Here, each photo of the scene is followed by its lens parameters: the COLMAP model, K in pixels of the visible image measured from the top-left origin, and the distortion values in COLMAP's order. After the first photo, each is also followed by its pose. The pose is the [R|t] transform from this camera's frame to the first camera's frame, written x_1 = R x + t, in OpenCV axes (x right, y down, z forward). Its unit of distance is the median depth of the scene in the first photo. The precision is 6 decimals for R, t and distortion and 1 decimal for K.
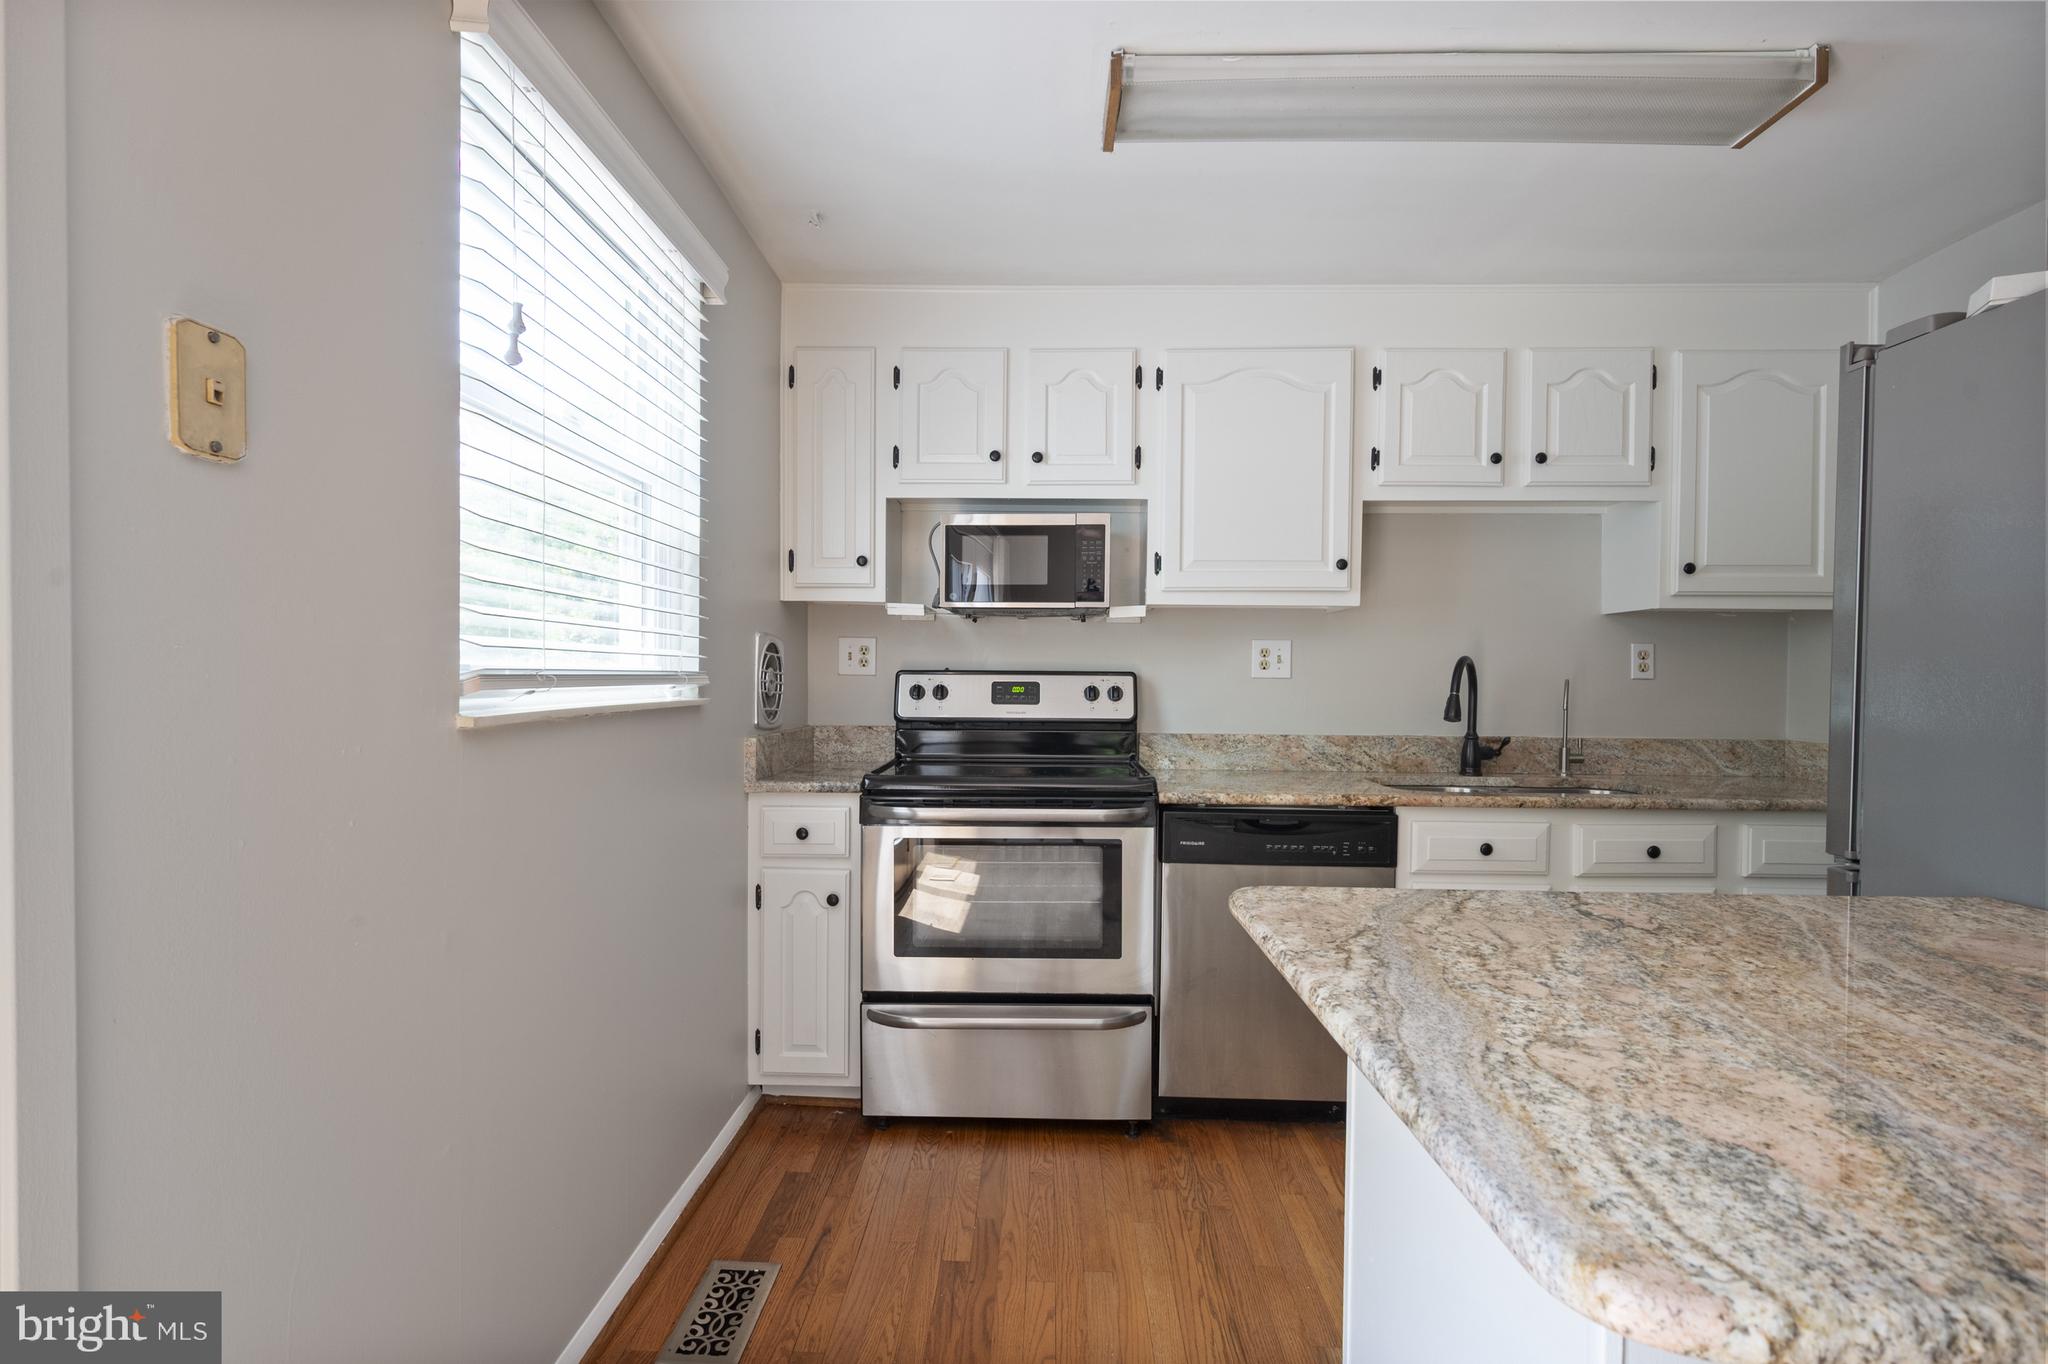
lens RADIAL K [[958.8, 0, 1018.2], [0, 958.8, 697.3], [0, 0, 1]] dist [-0.003363, -0.000177]
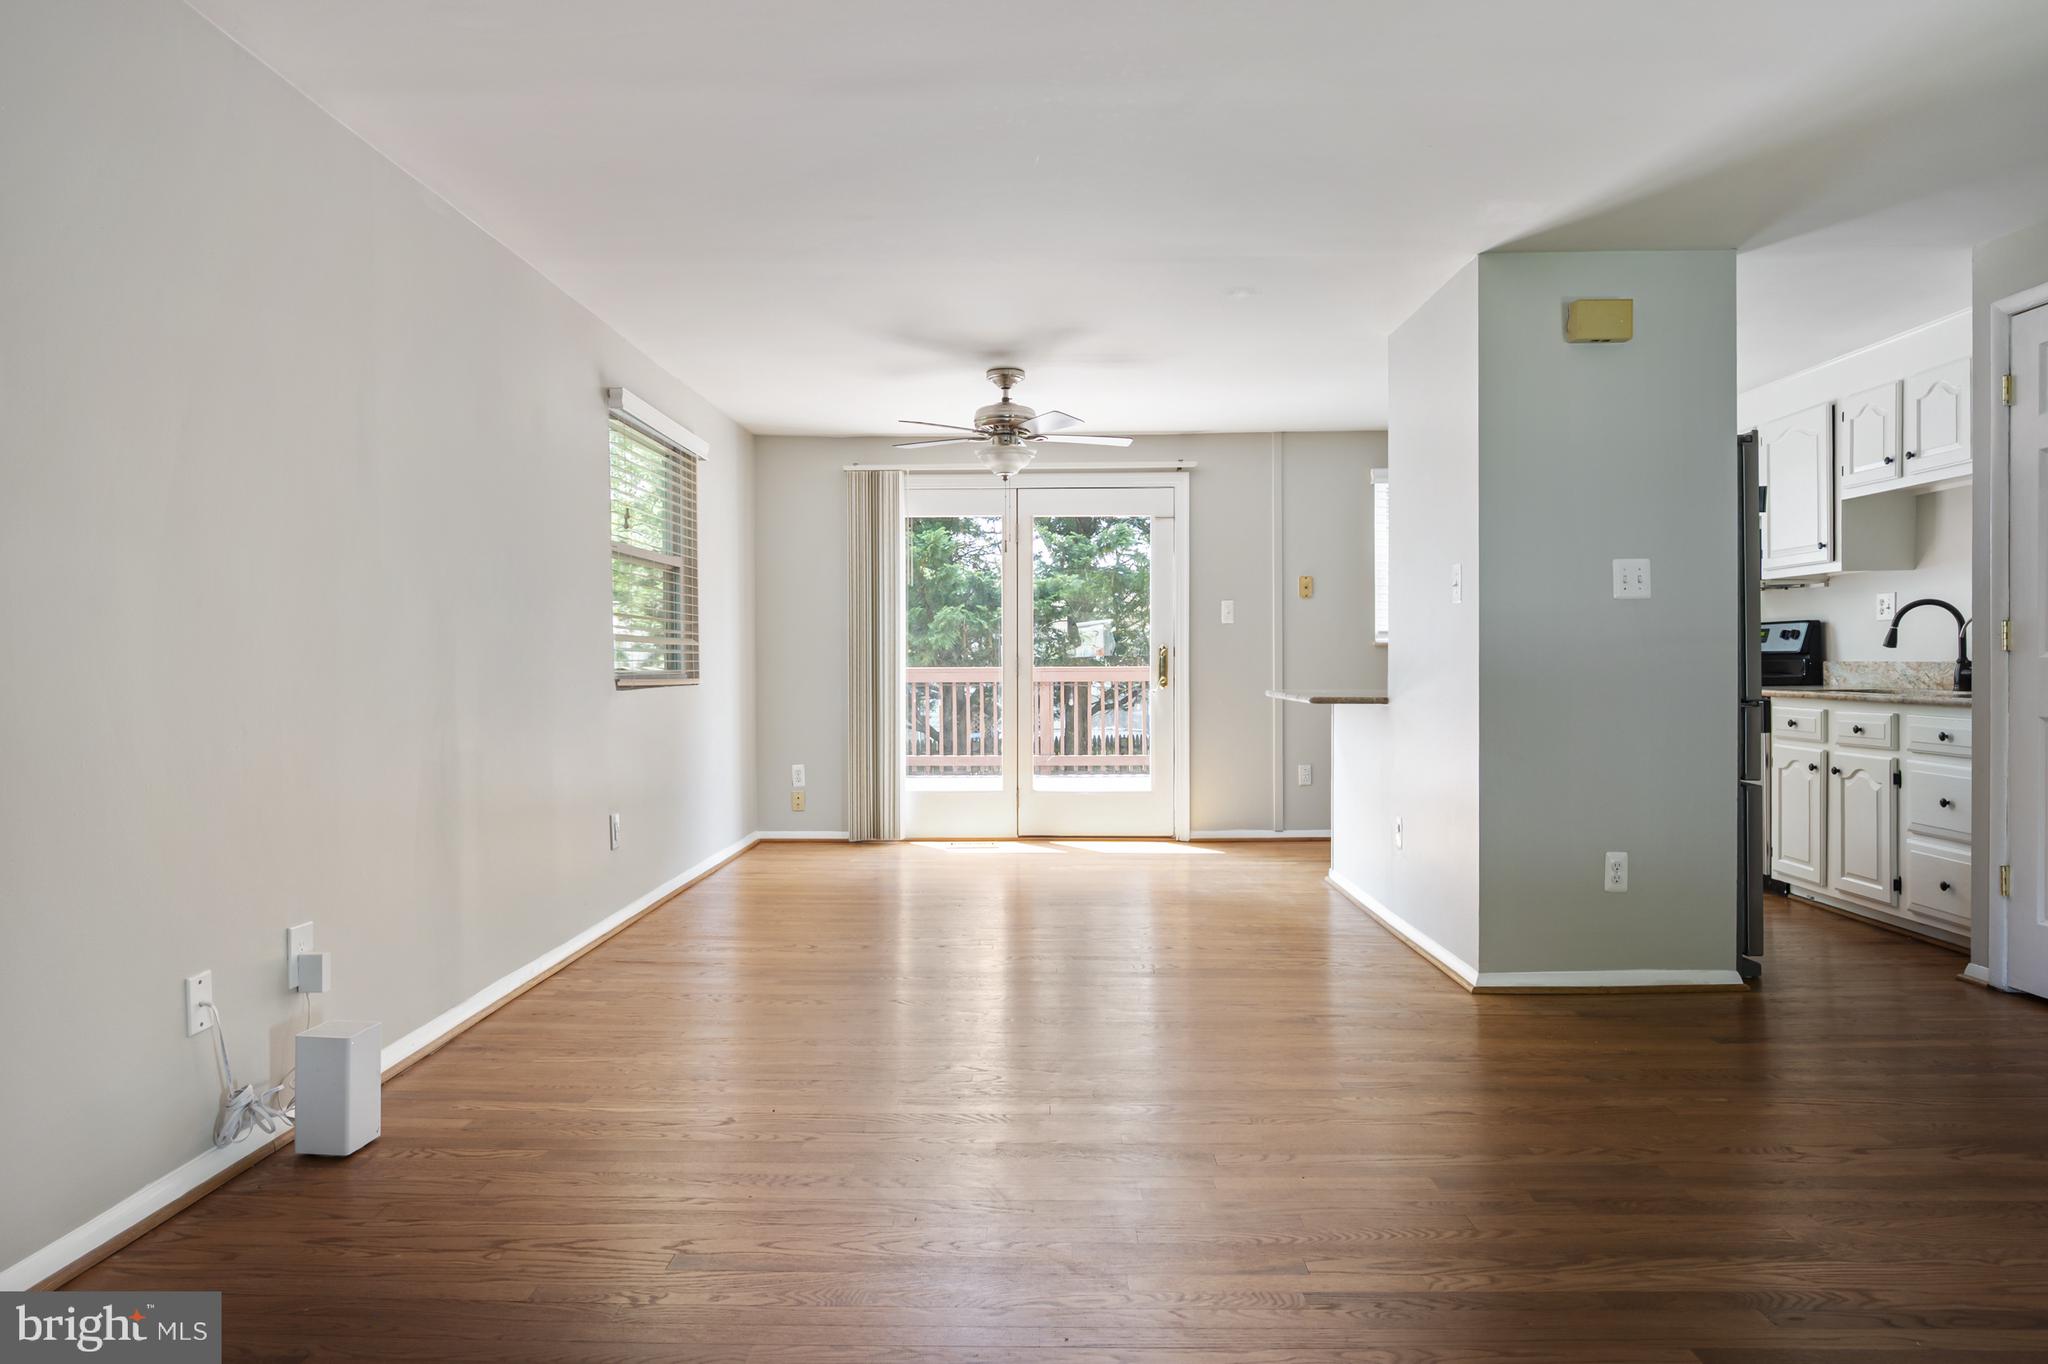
lens RADIAL K [[1261.1, 0, 1018.2], [0, 1261.1, 673.3], [0, 0, 1]] dist [0.005829, 0.001139]
pose [[0.006799, 0.002988, -0.999972, 2.364504], [-0.015317, 0.999879, 0.002883, 0.079514], [0.999860, 0.015297, 0.006844, -0.294818]]
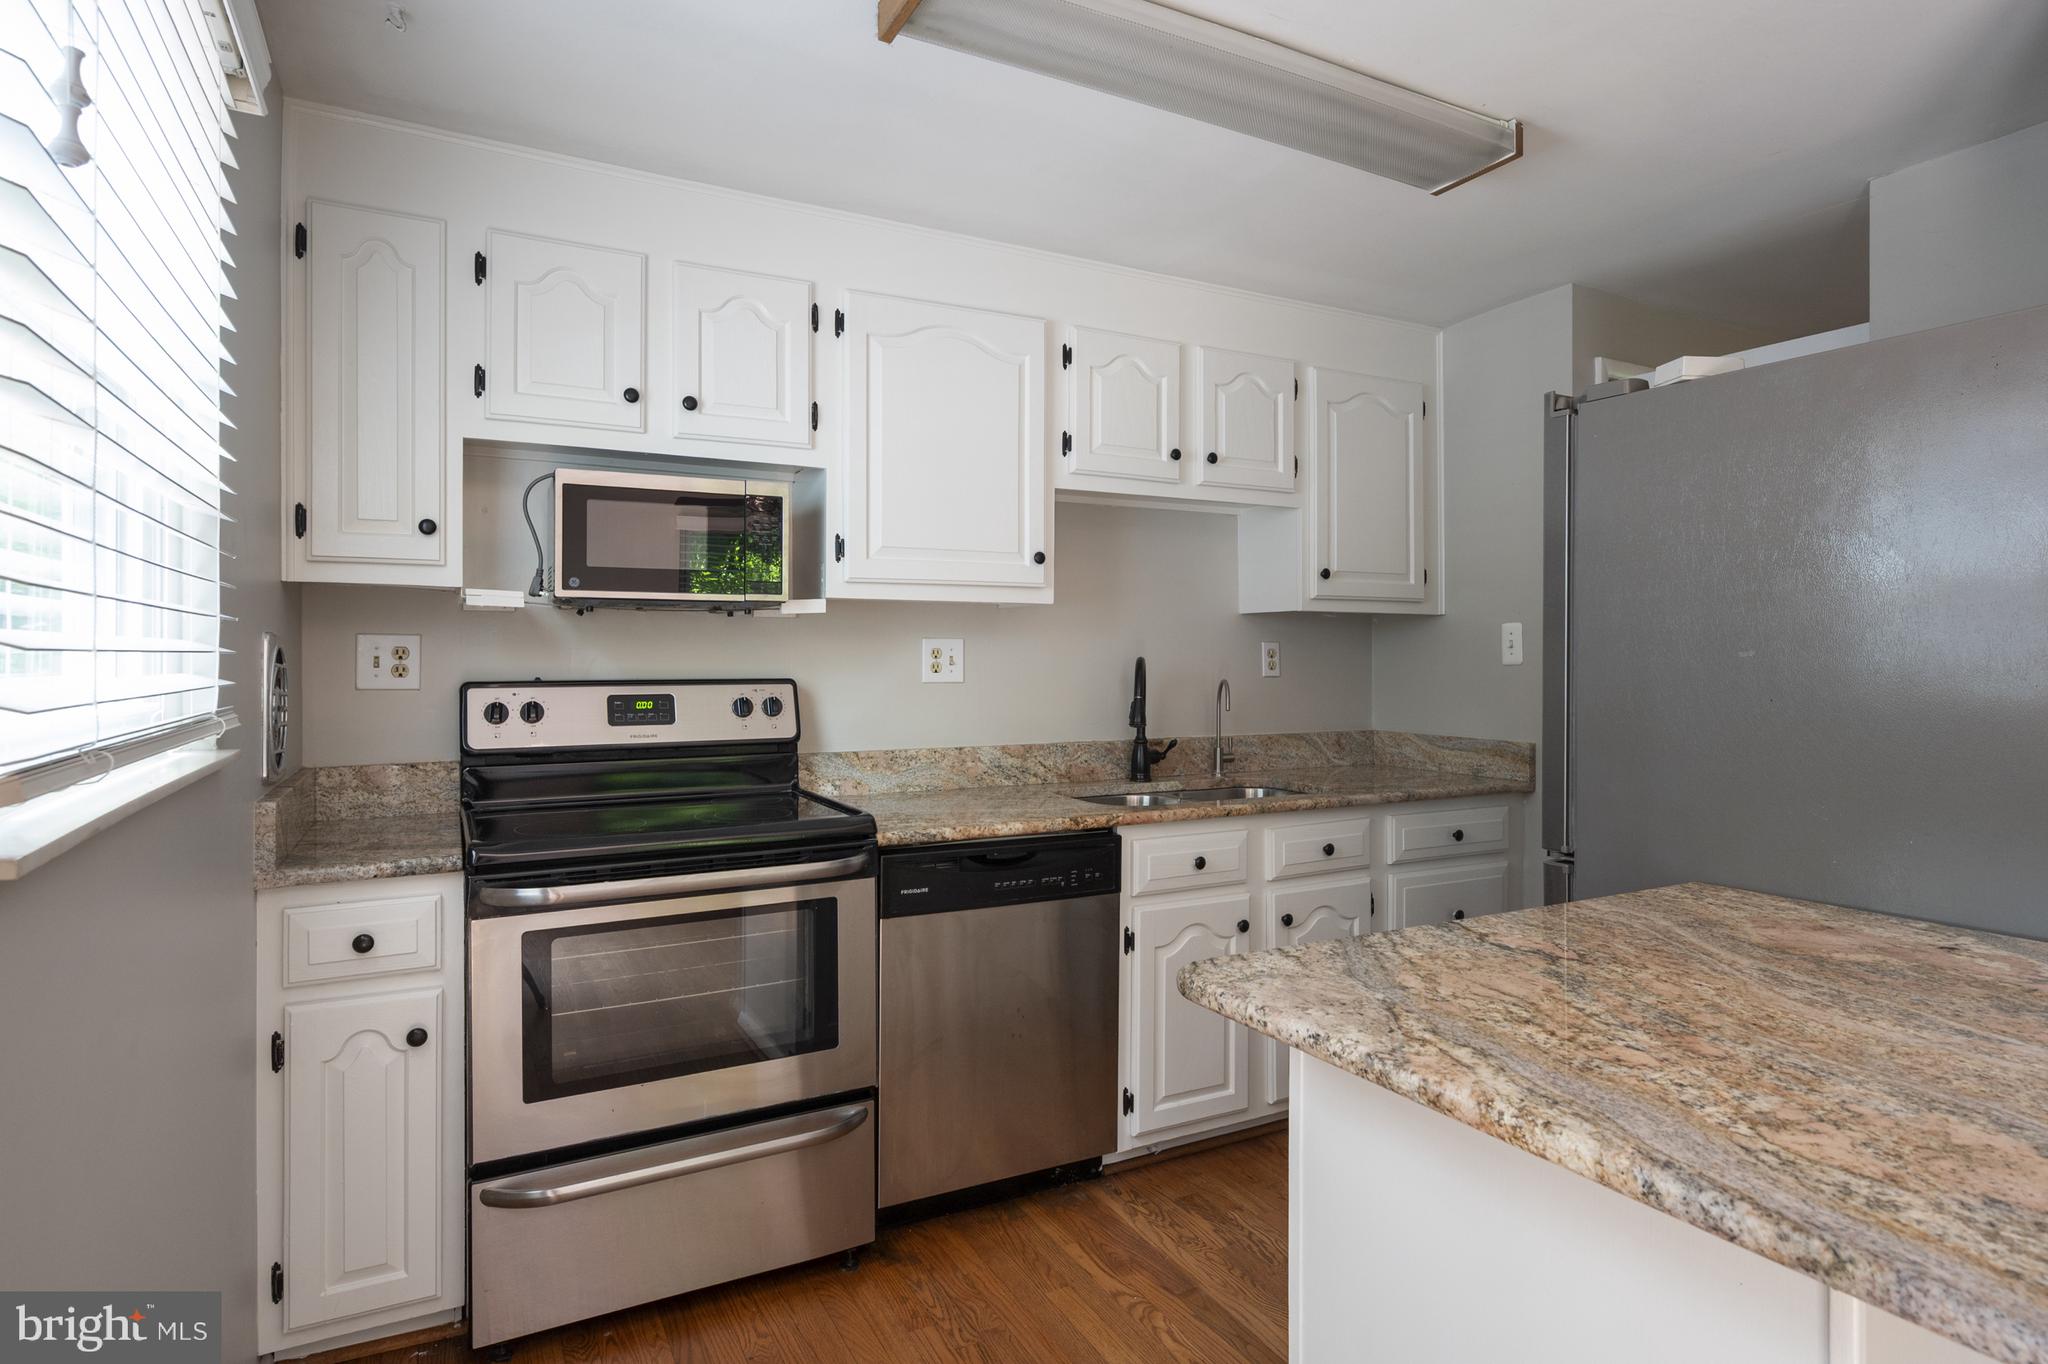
lens RADIAL K [[1093.1, 0, 1023.6], [0, 1093.1, 659.1], [0, 0, 1]] dist [-0.001527, 0.000103]
pose [[0.870331, -0.008837, 0.492389, -0.181879], [0.017790, 0.999751, -0.013504, -0.030491], [-0.492147, 0.020512, 0.870271, 0.117233]]
